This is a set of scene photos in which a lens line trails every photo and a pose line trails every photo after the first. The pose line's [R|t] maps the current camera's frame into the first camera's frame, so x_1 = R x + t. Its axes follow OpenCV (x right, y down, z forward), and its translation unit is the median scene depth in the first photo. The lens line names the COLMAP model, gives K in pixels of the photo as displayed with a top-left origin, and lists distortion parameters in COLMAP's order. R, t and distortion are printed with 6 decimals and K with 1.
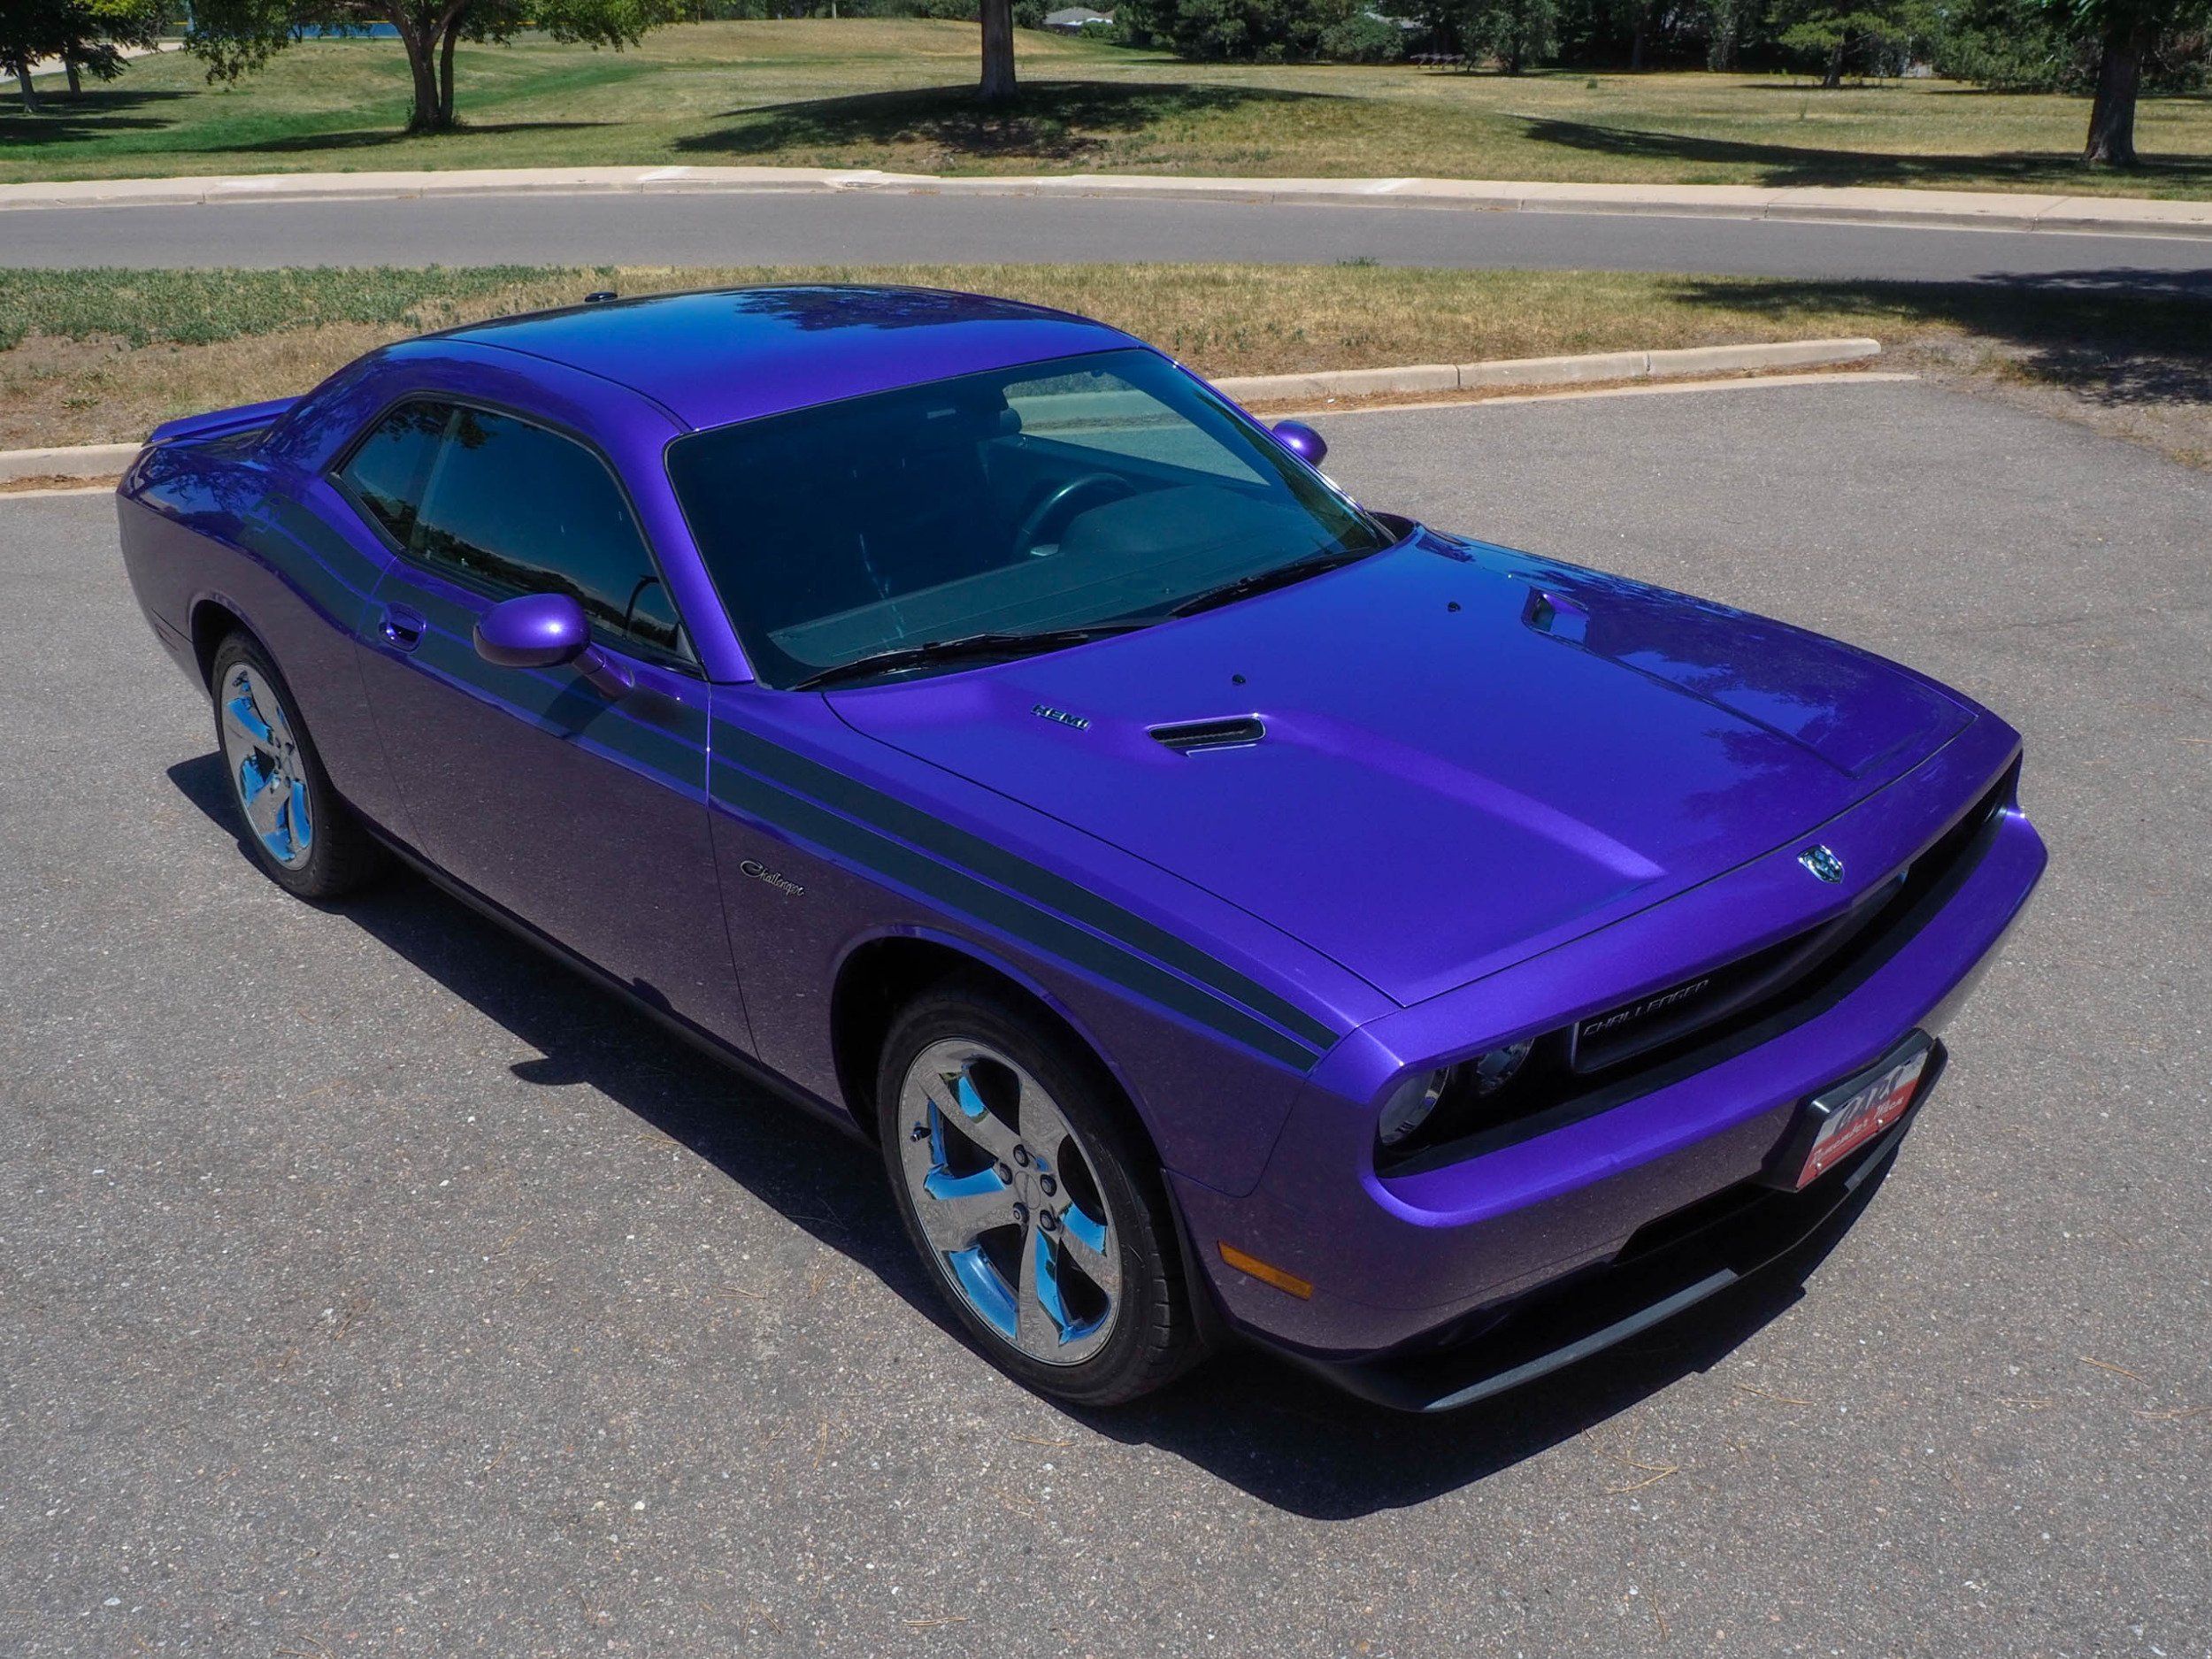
lens RADIAL K [[2072.2, 0, 1102.7], [0, 2072.2, 827.6], [0, 0, 1]] dist [0.004172, 0.000466]
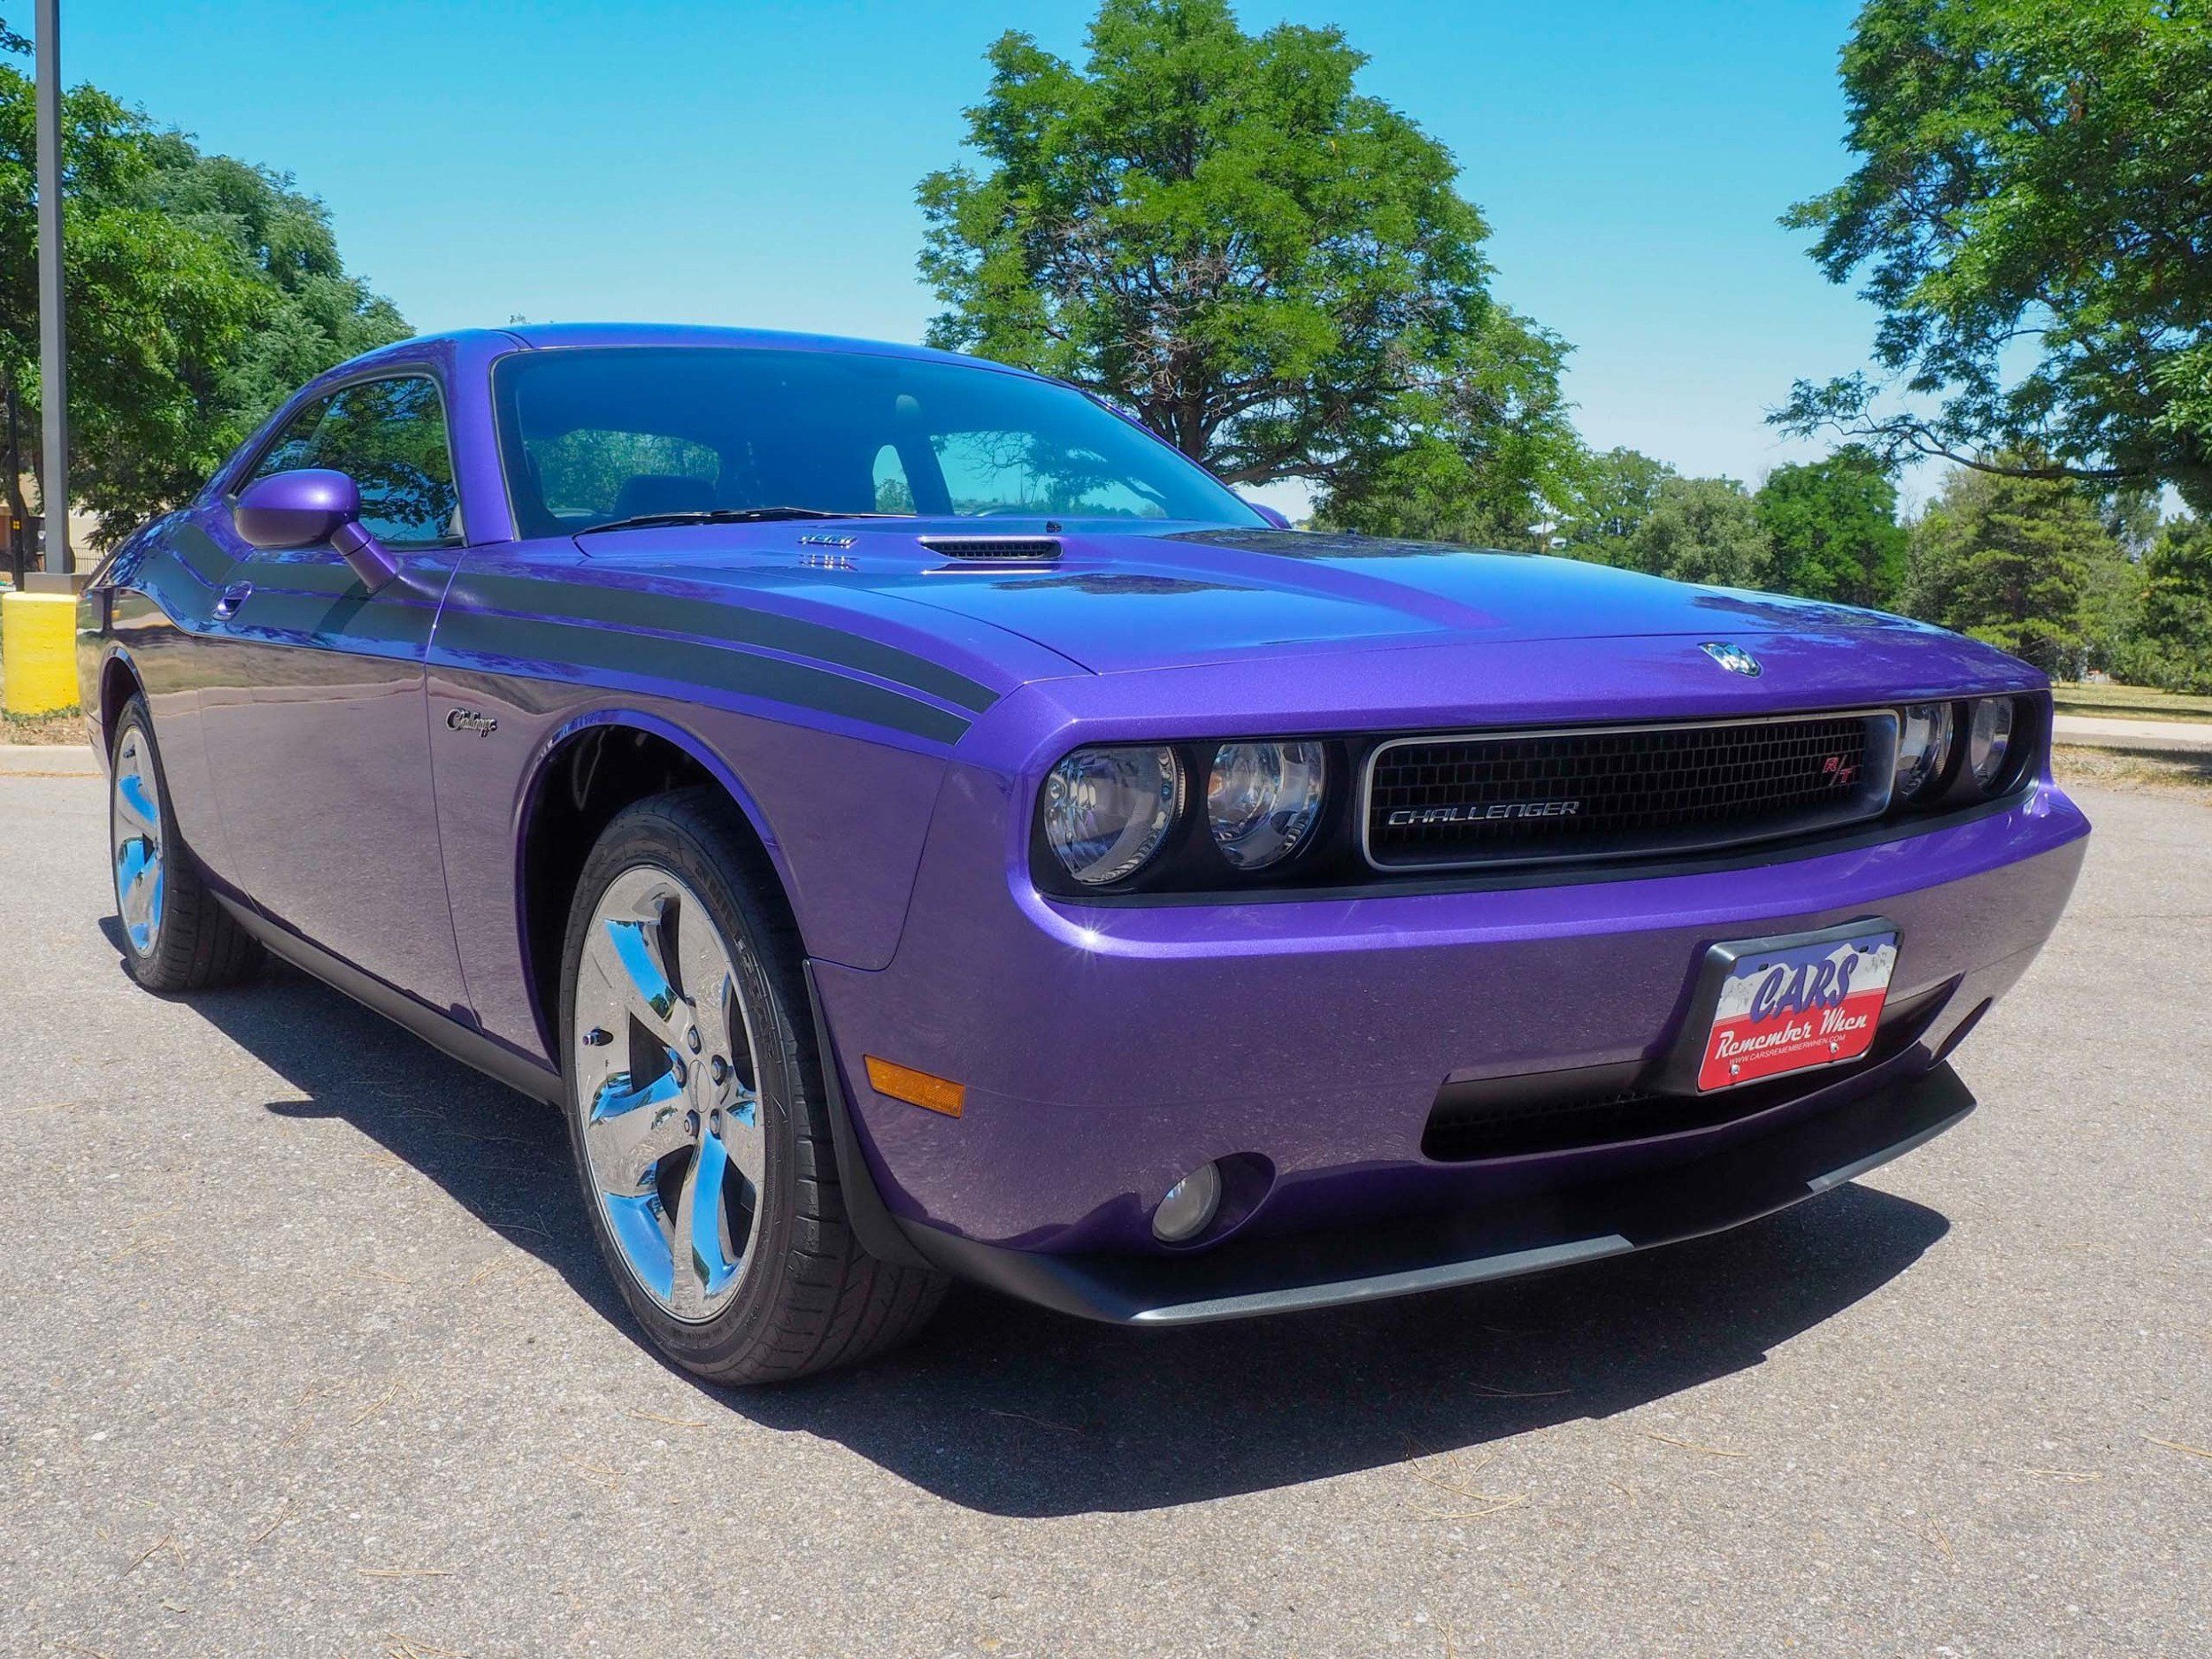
lens RADIAL K [[2023.0, 0, 1106.0], [0, 2023.0, 829.5], [0, 0, 1]] dist [0.007651, -0.006322]
pose [[0.993758, 0.053793, -0.097726, 0.022048], [-0.077400, 0.963365, -0.256784, 0.032091], [0.080333, 0.262745, 0.961515, 0.032593]]
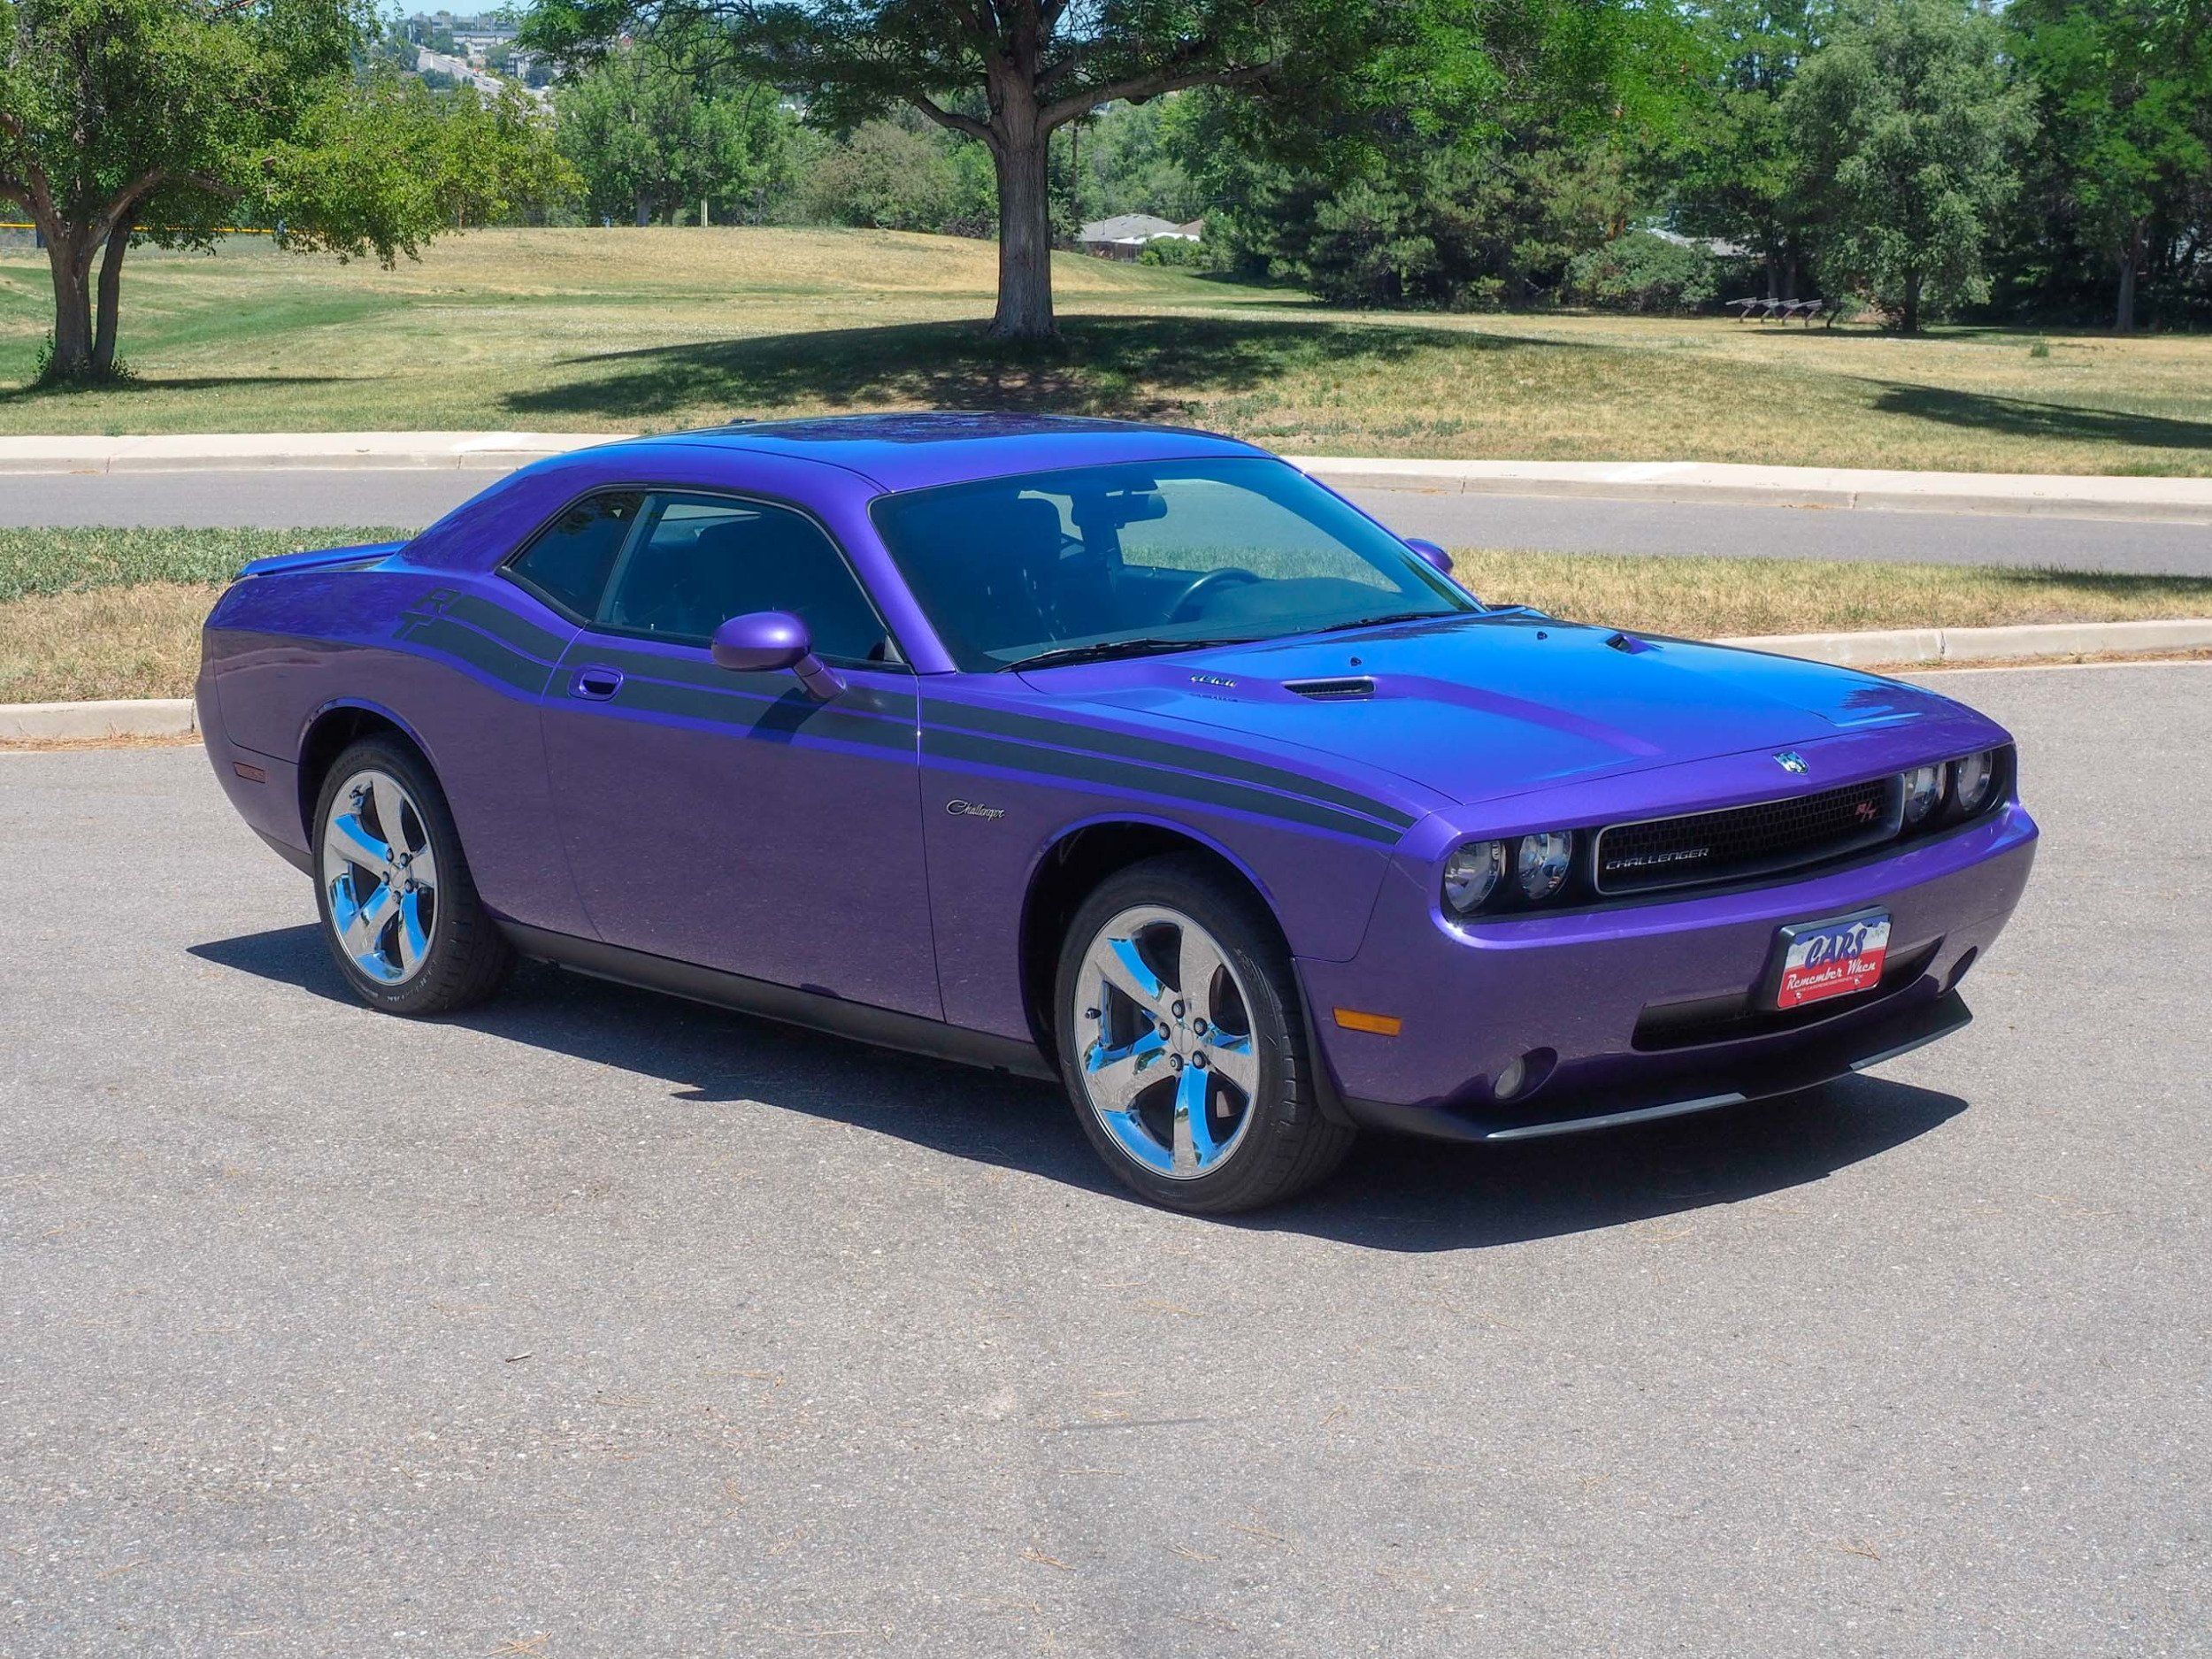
lens RADIAL K [[3985.6, 0, 1106.0], [0, 3985.6, 829.5], [0, 0, 1]] dist [-0.013580, -0.075769]
pose [[0.999744, 0.015751, -0.016259, -0.005498], [-0.018967, 0.974908, -0.221800, 0.071177], [0.012357, 0.222052, 0.974957, -0.166254]]
